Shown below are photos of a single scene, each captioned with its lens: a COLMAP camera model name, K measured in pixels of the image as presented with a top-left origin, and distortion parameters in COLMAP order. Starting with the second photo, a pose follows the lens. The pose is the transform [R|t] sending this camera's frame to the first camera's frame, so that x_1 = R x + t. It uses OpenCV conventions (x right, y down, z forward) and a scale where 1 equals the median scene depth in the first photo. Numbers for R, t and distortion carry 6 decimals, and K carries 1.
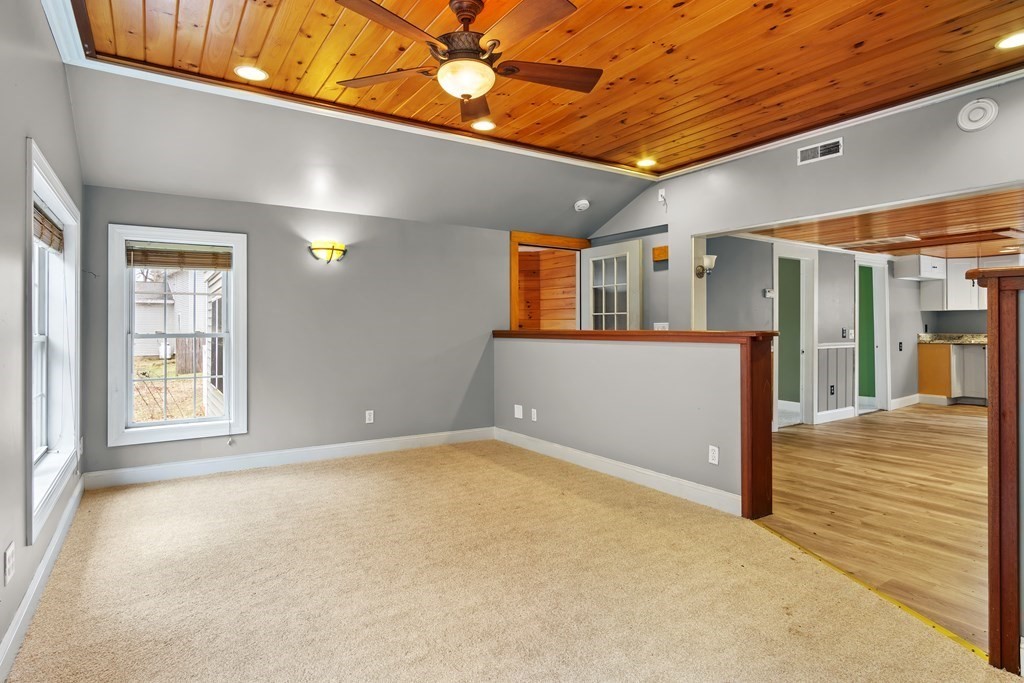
lens RADIAL K [[547.0, 0, 501.6], [0, 547.0, 322.1], [0, 0, 1]] dist [-0.005963, 0.000072]
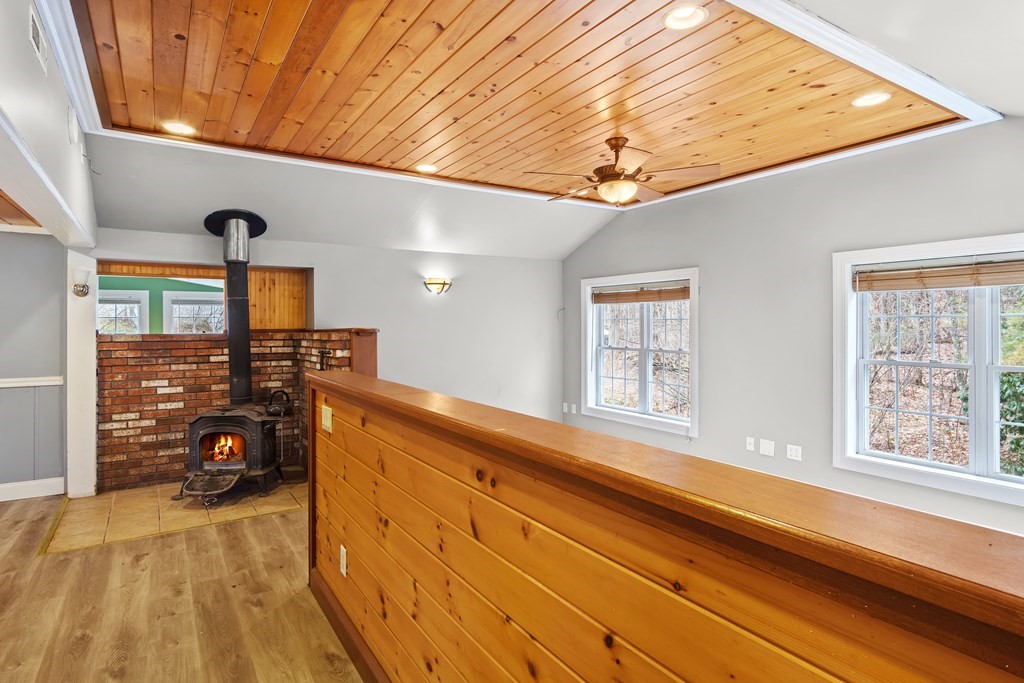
lens RADIAL K [[549.6, 0, 508.4], [0, 549.6, 322.8], [0, 0, 1]] dist [-0.012475, 0.010408]
pose [[-0.999981, 0.006057, 0.000632, 0.134306], [0.006048, 0.999896, -0.013114, -0.037060], [-0.000712, -0.013110, -0.999914, 1.423706]]
